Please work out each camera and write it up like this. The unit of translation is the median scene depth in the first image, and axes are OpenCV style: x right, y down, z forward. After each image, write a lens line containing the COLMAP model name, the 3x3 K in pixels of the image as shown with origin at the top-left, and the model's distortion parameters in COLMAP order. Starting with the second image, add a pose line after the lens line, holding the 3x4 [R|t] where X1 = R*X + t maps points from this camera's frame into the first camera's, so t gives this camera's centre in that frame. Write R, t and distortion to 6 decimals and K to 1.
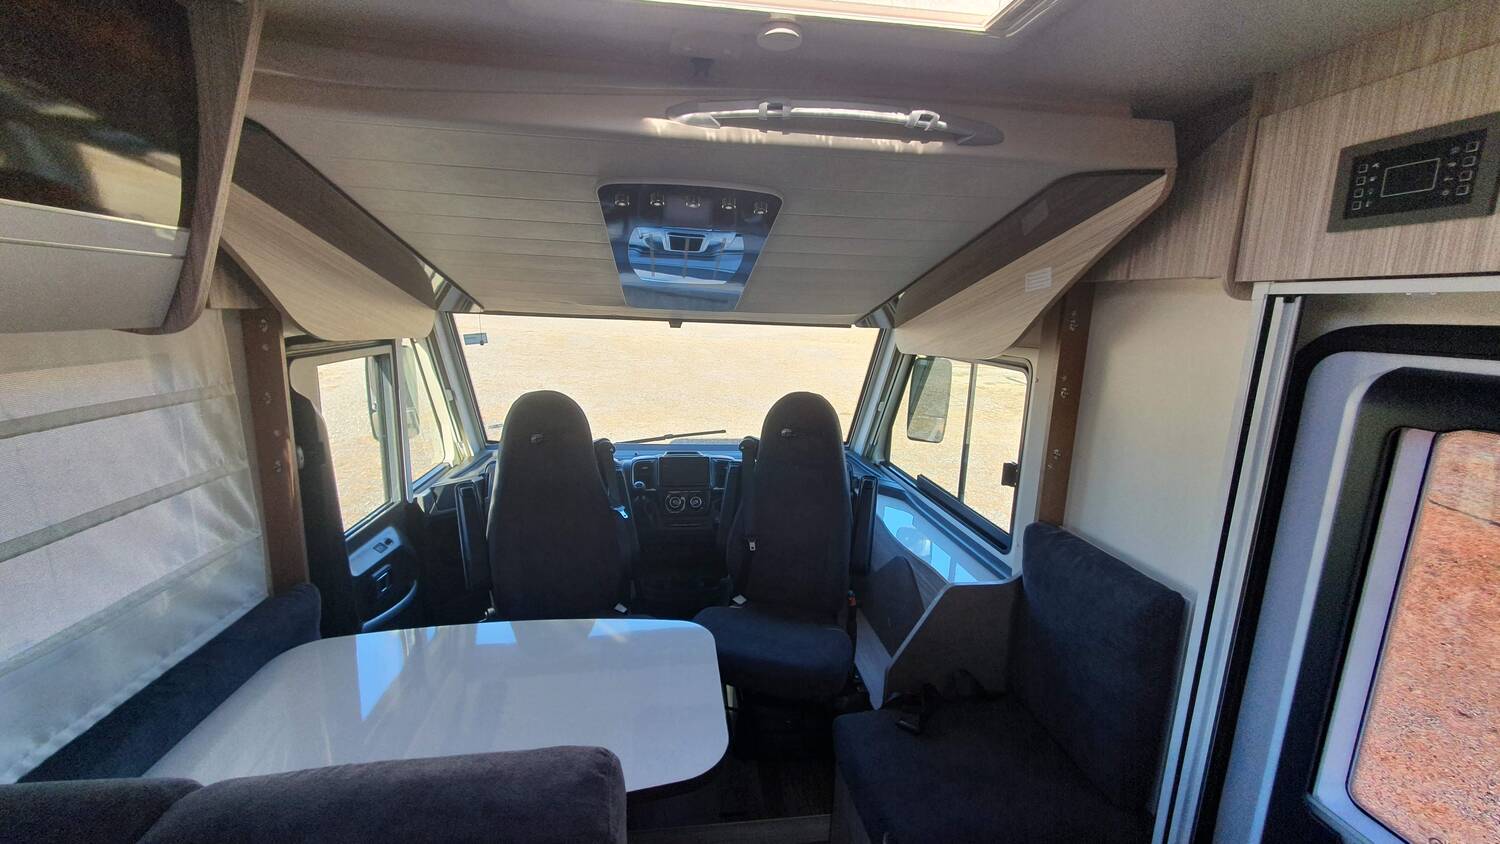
lens RADIAL K [[590.8, 0, 742.6], [0, 590.8, 419.7], [0, 0, 1]] dist [0.002893, -0.000060]
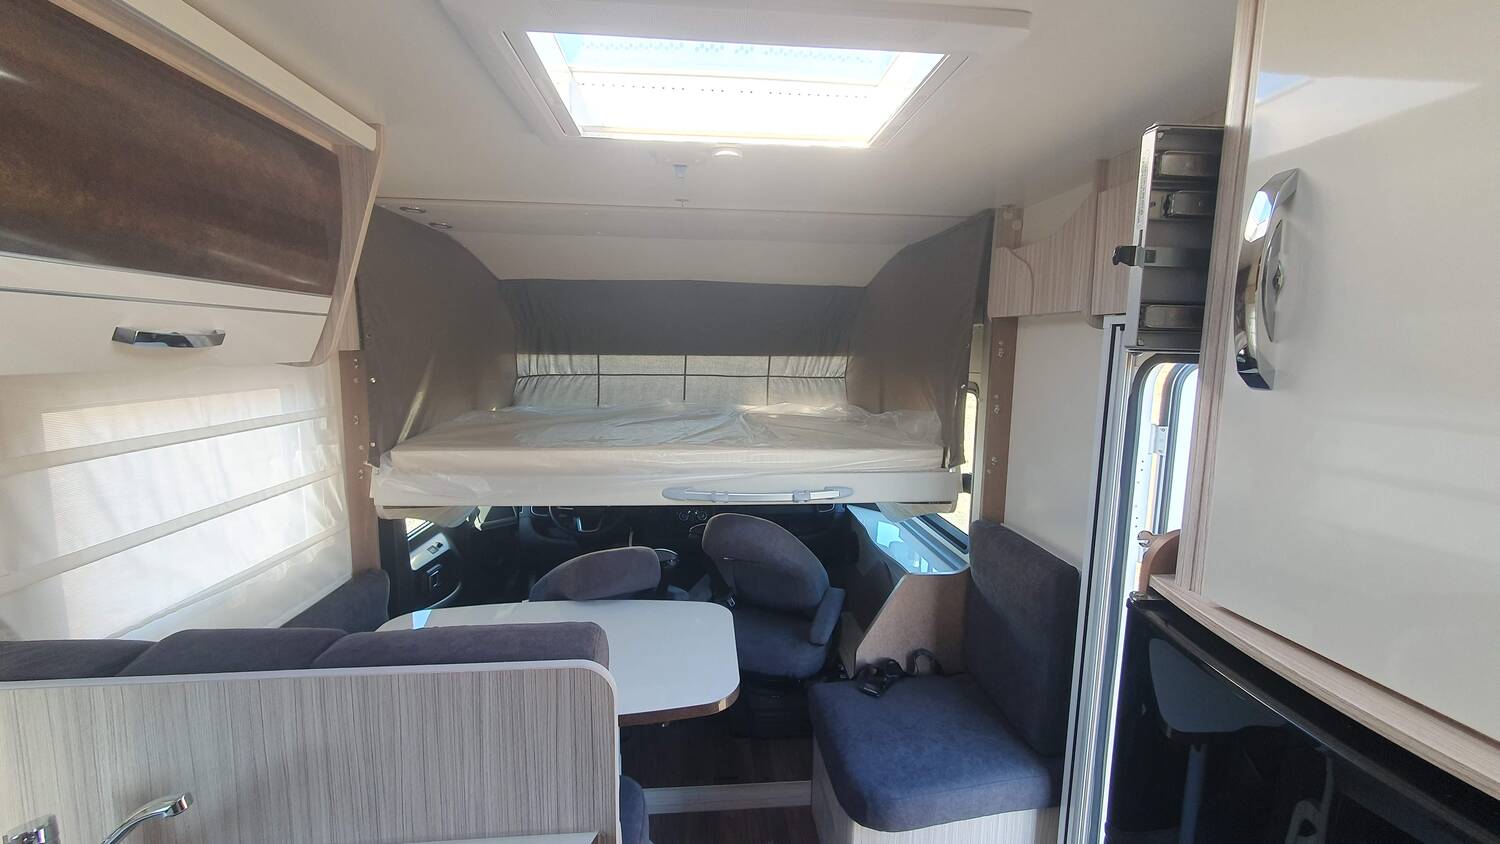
lens RADIAL K [[598.0, 0, 741.3], [0, 598.0, 419.1], [0, 0, 1]] dist [0.001792, -0.000274]
pose [[0.998320, -0.010766, -0.056938, 0.108517], [0.007222, 0.998045, -0.062075, 0.053446], [0.057495, 0.061560, 0.996446, -0.256382]]
